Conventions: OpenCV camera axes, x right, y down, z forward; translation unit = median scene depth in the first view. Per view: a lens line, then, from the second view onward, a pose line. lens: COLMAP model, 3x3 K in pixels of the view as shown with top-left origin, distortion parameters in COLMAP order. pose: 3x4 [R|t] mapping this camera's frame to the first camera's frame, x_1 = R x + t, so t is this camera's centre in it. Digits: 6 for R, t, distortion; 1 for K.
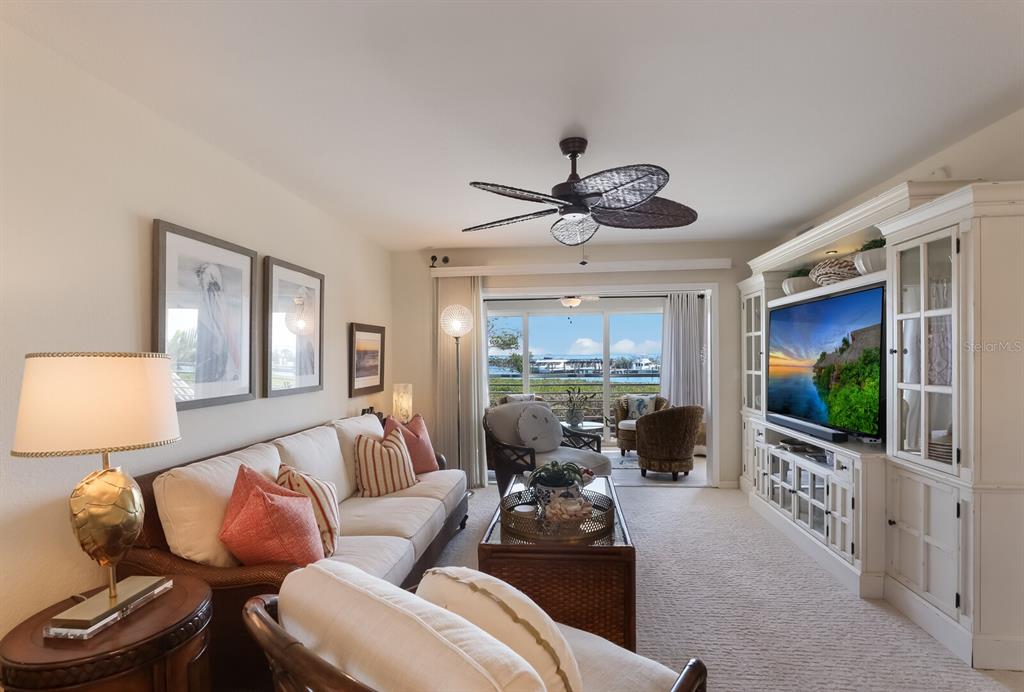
lens RADIAL K [[493.8, 0, 514.2], [0, 493.8, 358.0], [0, 0, 1]] dist [-0.026633, 0.000039]
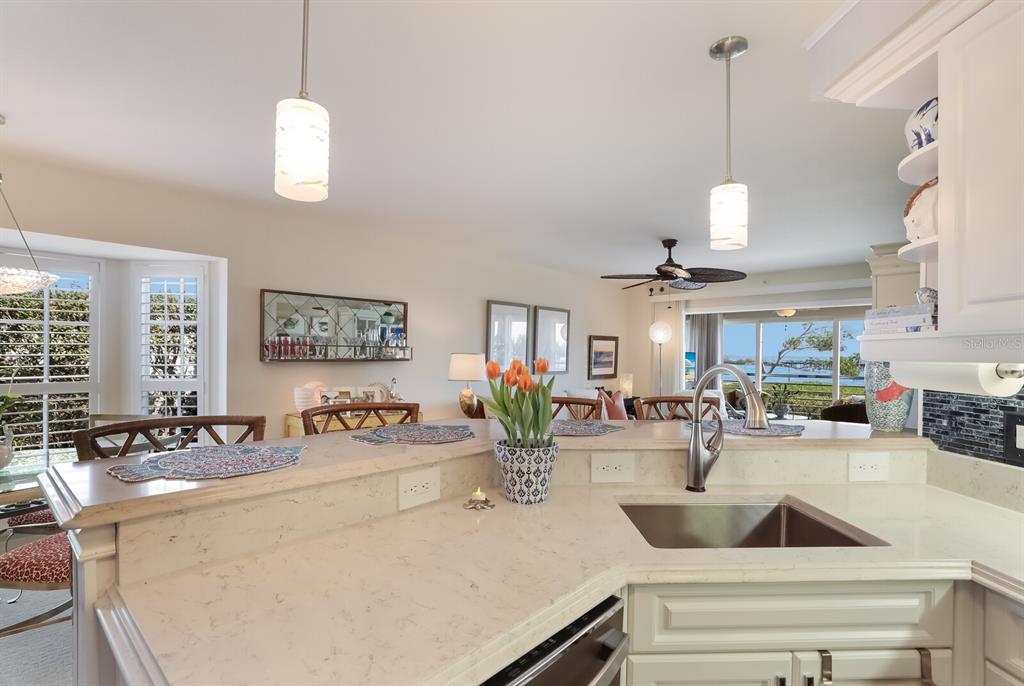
lens RADIAL K [[494.9, 0, 531.9], [0, 494.9, 354.7], [0, 0, 1]] dist [0.003288, 0.000240]
pose [[0.819964, 0.017474, -0.572148, 0.522085], [-0.020026, 0.999798, 0.001836, -0.005058], [0.572064, 0.009952, 0.820148, -0.550934]]
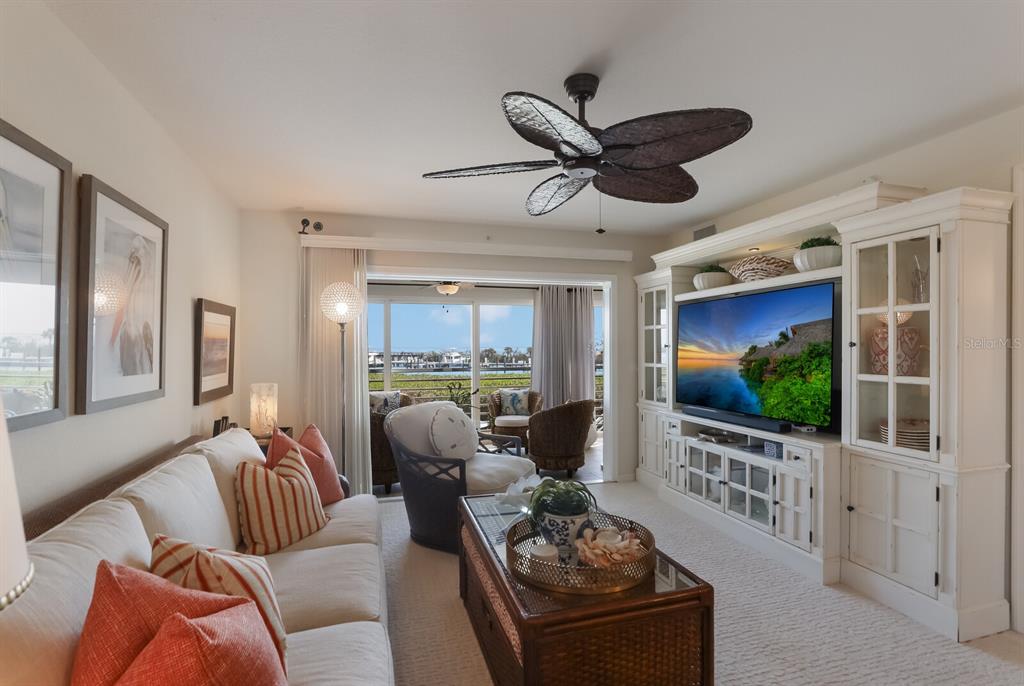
lens RADIAL K [[488.2, 0, 516.9], [0, 488.2, 350.6], [0, 0, 1]] dist [-0.027023, 0.000368]
pose [[0.925480, 0.004474, 0.378769, -0.188054], [-0.003823, 0.999990, -0.002470, 0.002937], [-0.378776, 0.000838, 0.925488, 0.211257]]
